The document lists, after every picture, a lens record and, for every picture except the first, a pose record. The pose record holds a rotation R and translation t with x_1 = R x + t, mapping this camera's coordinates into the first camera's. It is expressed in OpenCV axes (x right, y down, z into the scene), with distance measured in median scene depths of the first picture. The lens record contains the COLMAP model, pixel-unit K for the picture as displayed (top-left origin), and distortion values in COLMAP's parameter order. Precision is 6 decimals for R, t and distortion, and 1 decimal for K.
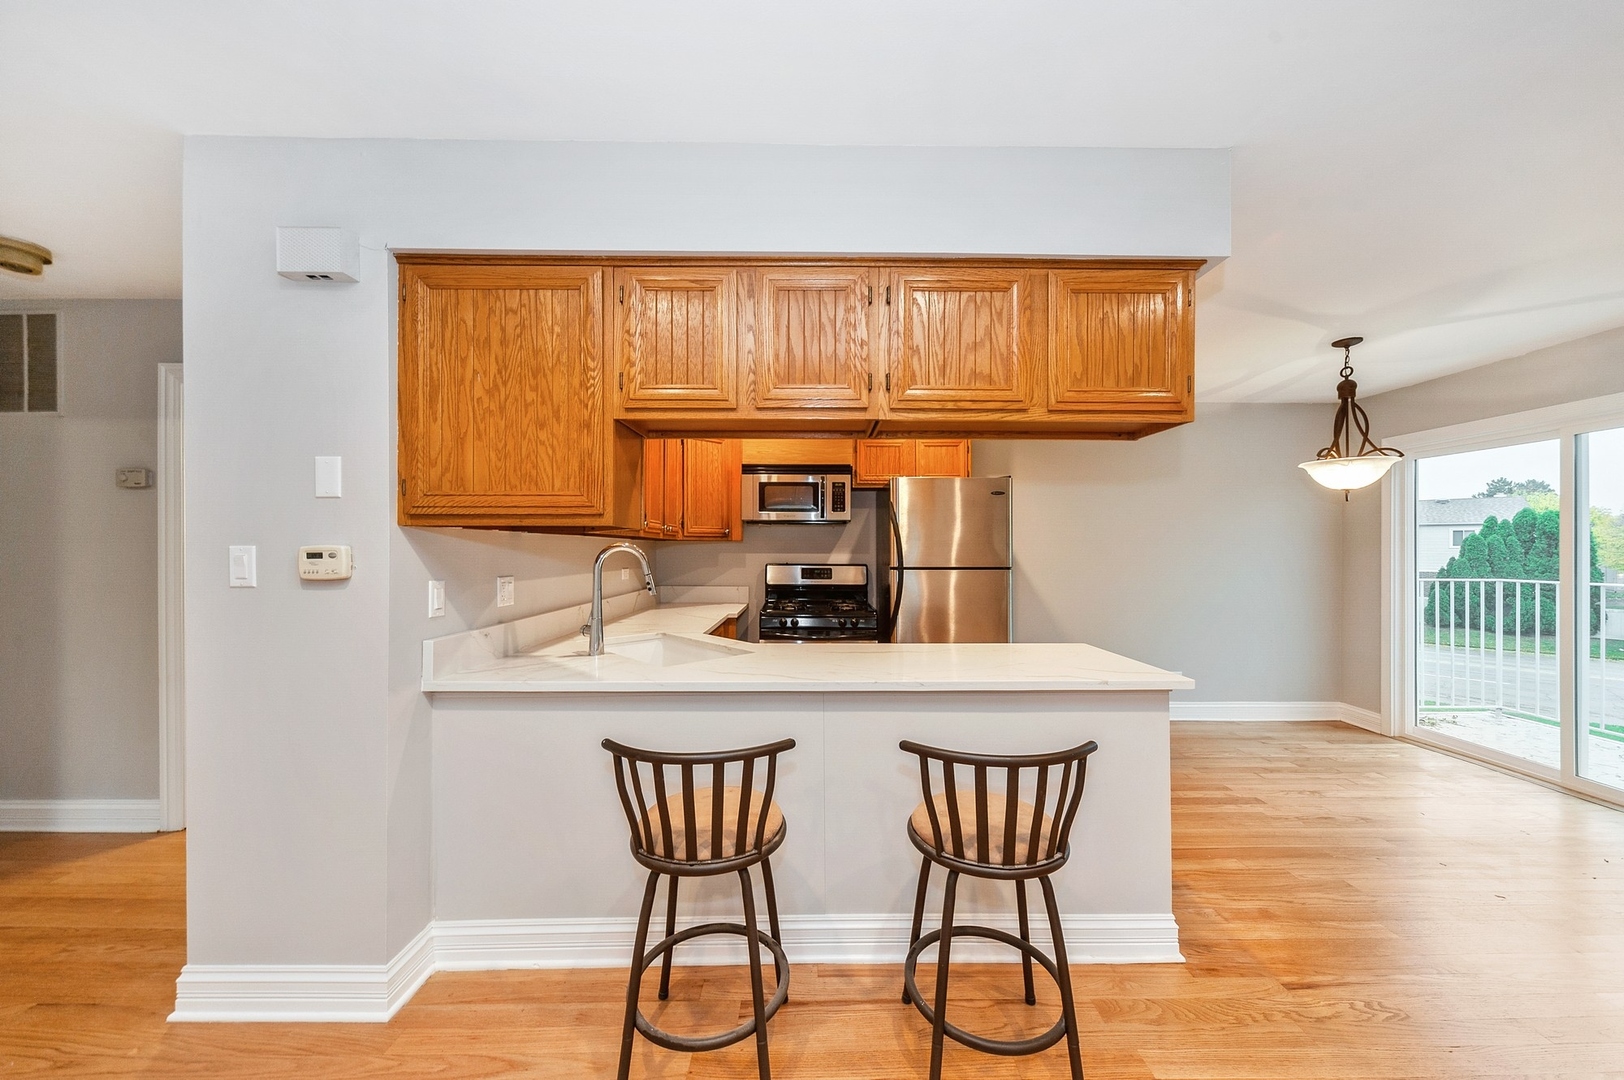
lens RADIAL K [[564.6, 0, 817.2], [0, 564.6, 549.4], [0, 0, 1]] dist [-0.001129, -0.000161]
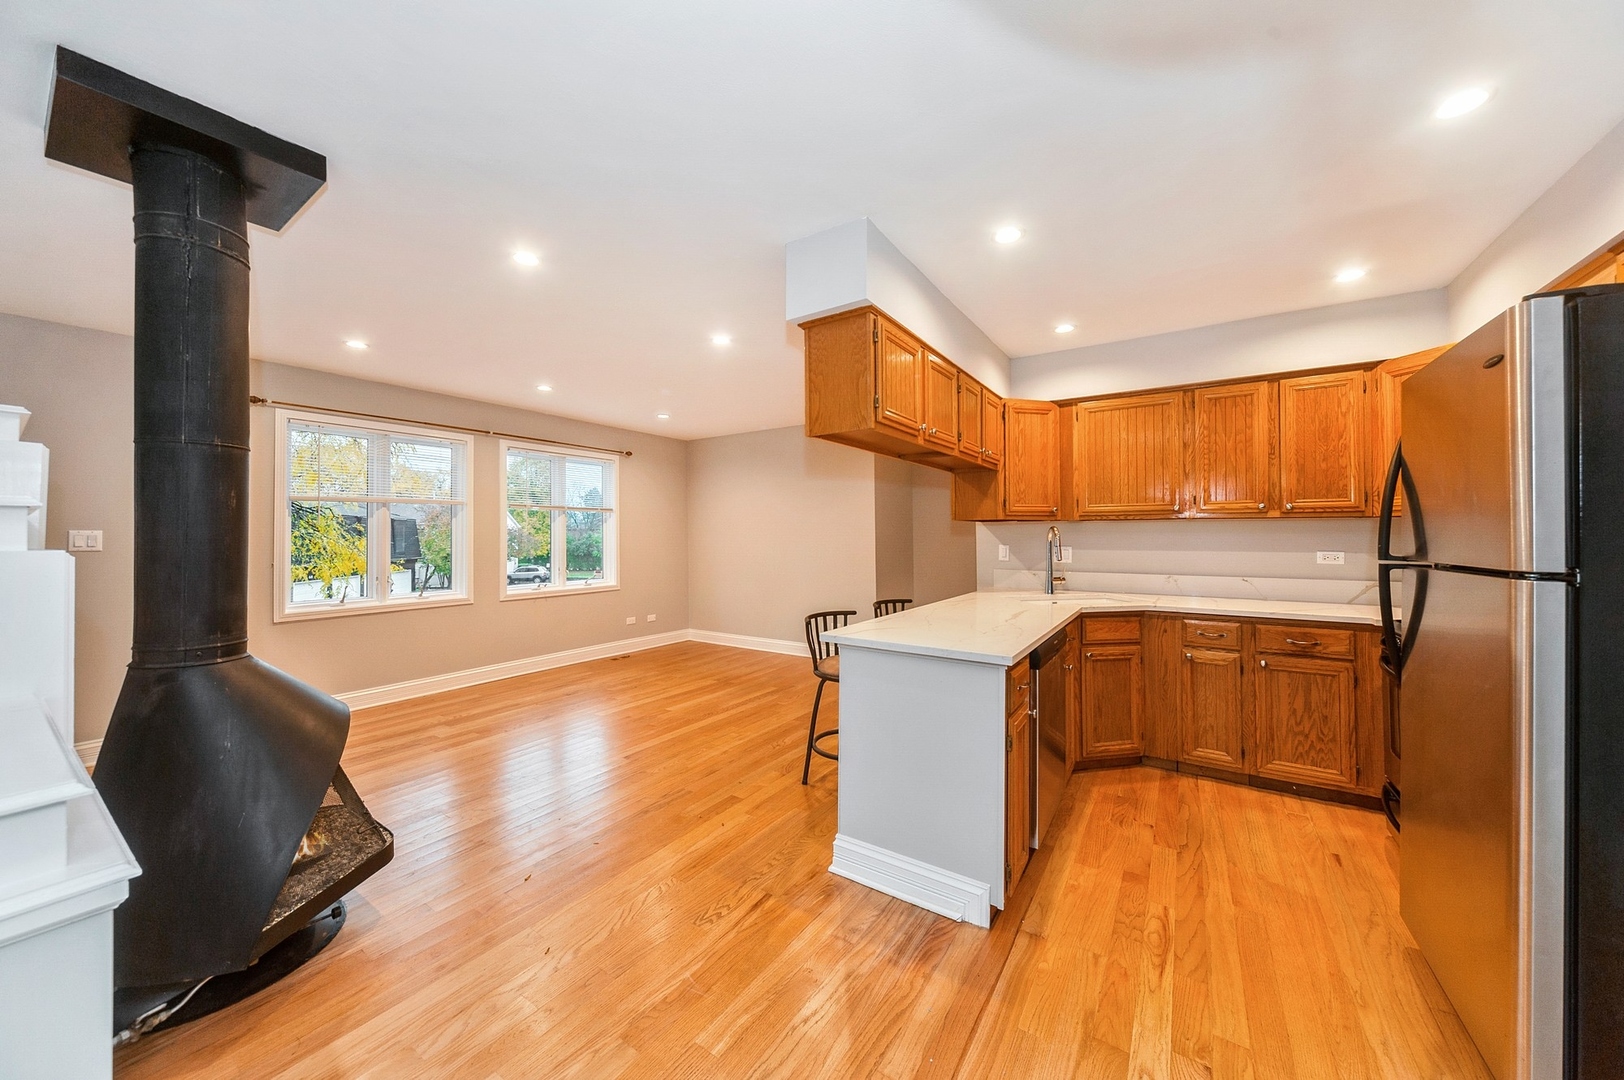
lens RADIAL K [[559.7, 0, 819.6], [0, 559.7, 530.0], [0, 0, 1]] dist [-0.000551, -0.000088]
pose [[-0.553473, -0.008449, -0.832824, 1.001964], [0.000468, 0.999945, -0.010455, 0.010776], [0.832867, -0.006176, -0.553439, 0.993557]]
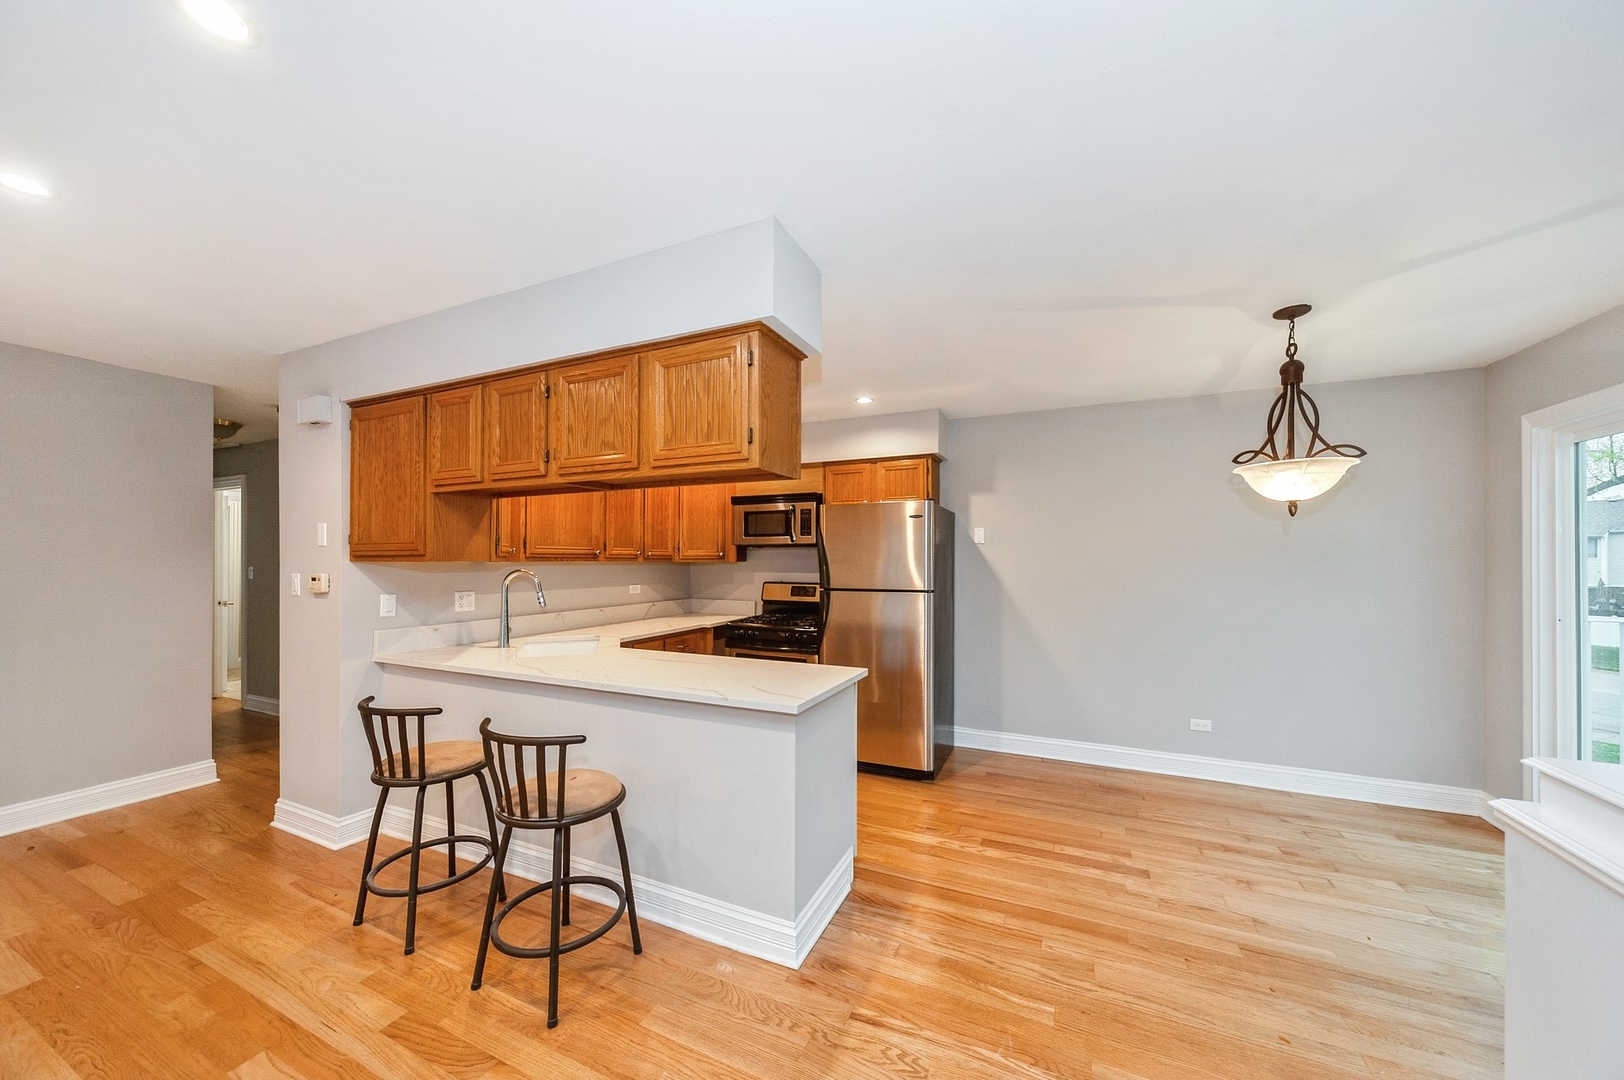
lens RADIAL K [[557.9, 0, 820.0], [0, 557.9, 557.3], [0, 0, 1]] dist [-0.001707, -0.000072]
pose [[0.909986, -0.002624, -0.414630, 0.680649], [0.000249, 0.999983, -0.005783, -0.025069], [0.414639, 0.005159, 0.909972, 0.032682]]
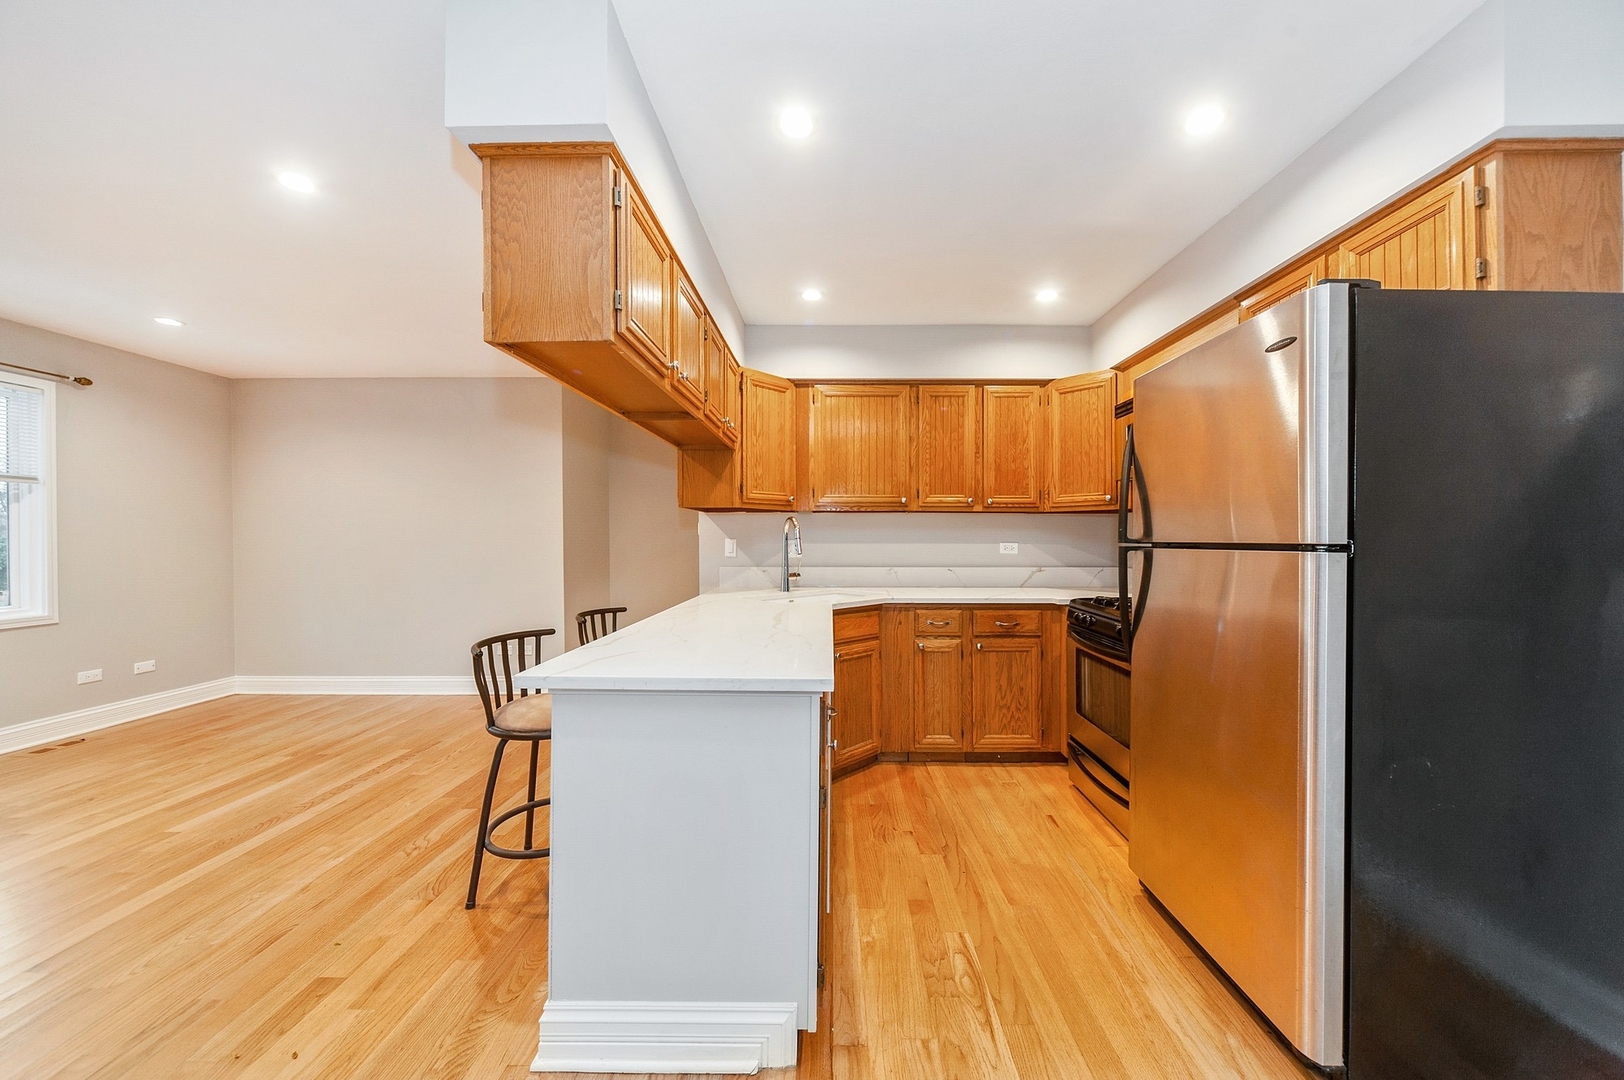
lens RADIAL K [[564.6, 0, 826.1], [0, 564.6, 537.9], [0, 0, 1]] dist [-0.000386, -0.000160]
pose [[-0.017513, -0.001469, -0.999846, 0.822277], [-0.001333, 0.999998, -0.001446, 0.032653], [0.999846, 0.001307, -0.017515, 0.835933]]
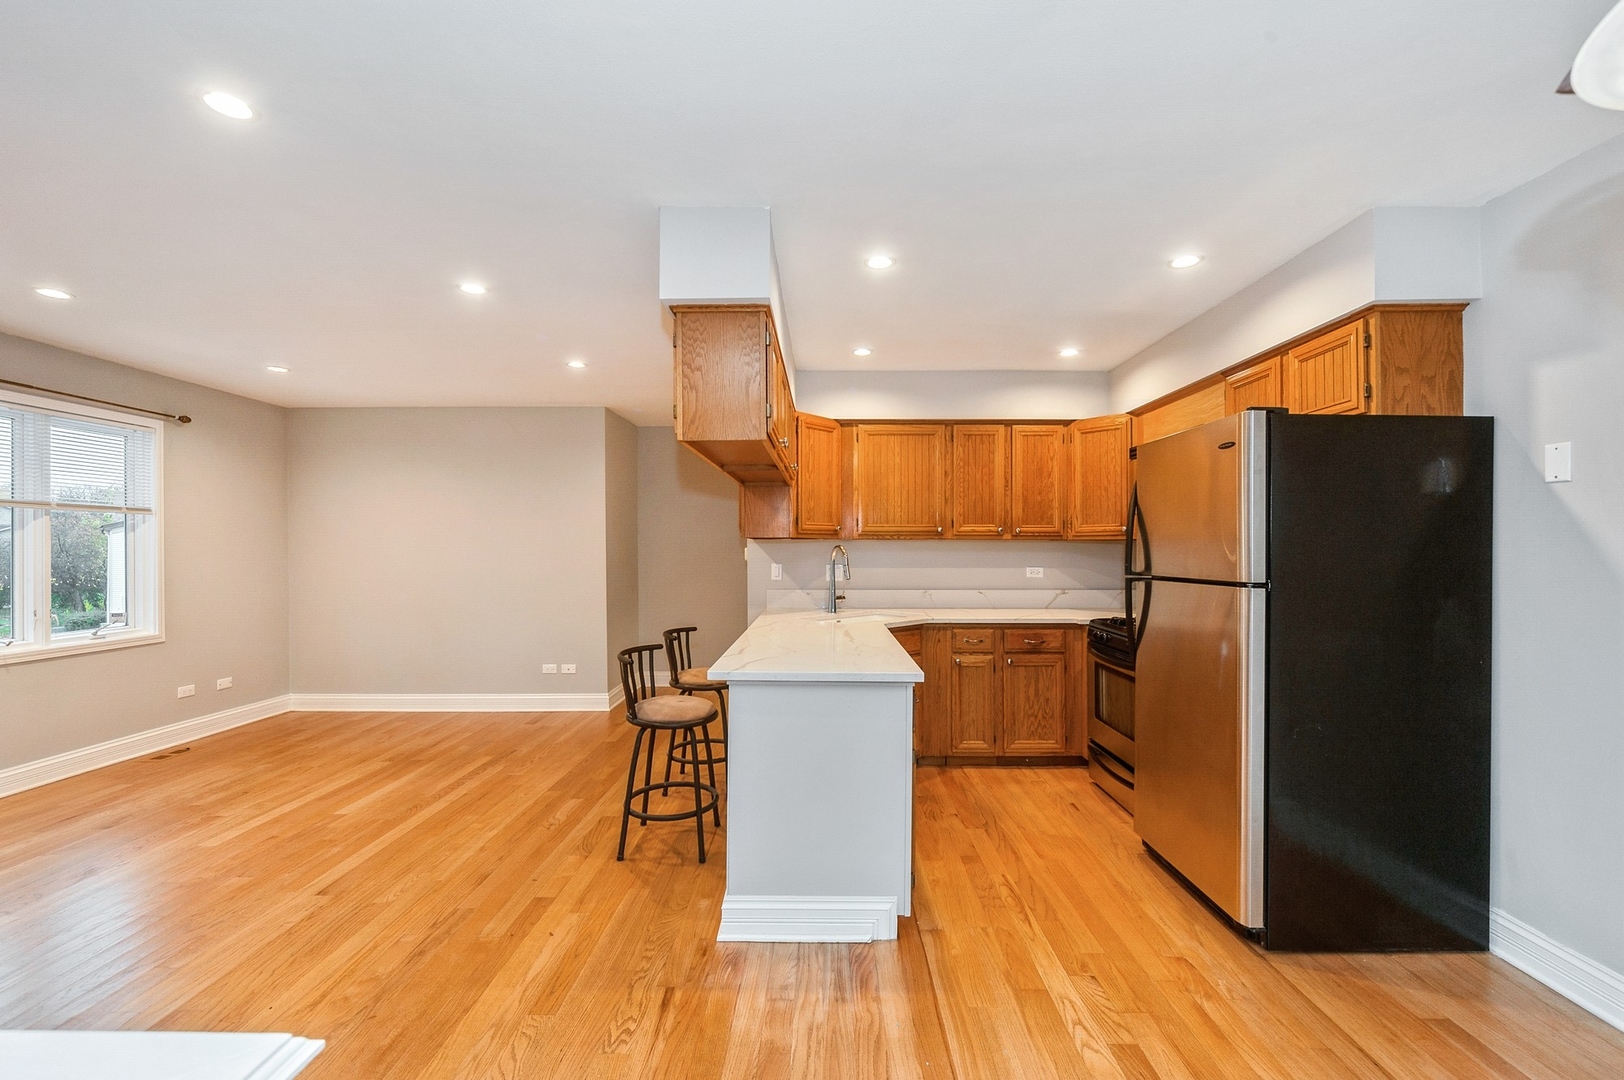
lens RADIAL K [[654.3, 0, 818.9], [0, 654.3, 546.1], [0, 0, 1]] dist [-0.002568, -0.000126]
pose [[-0.013939, -0.005572, -0.999887, 1.129223], [-0.001160, 0.999984, -0.005557, 0.000642], [0.999902, 0.001082, -0.013945, 0.726700]]
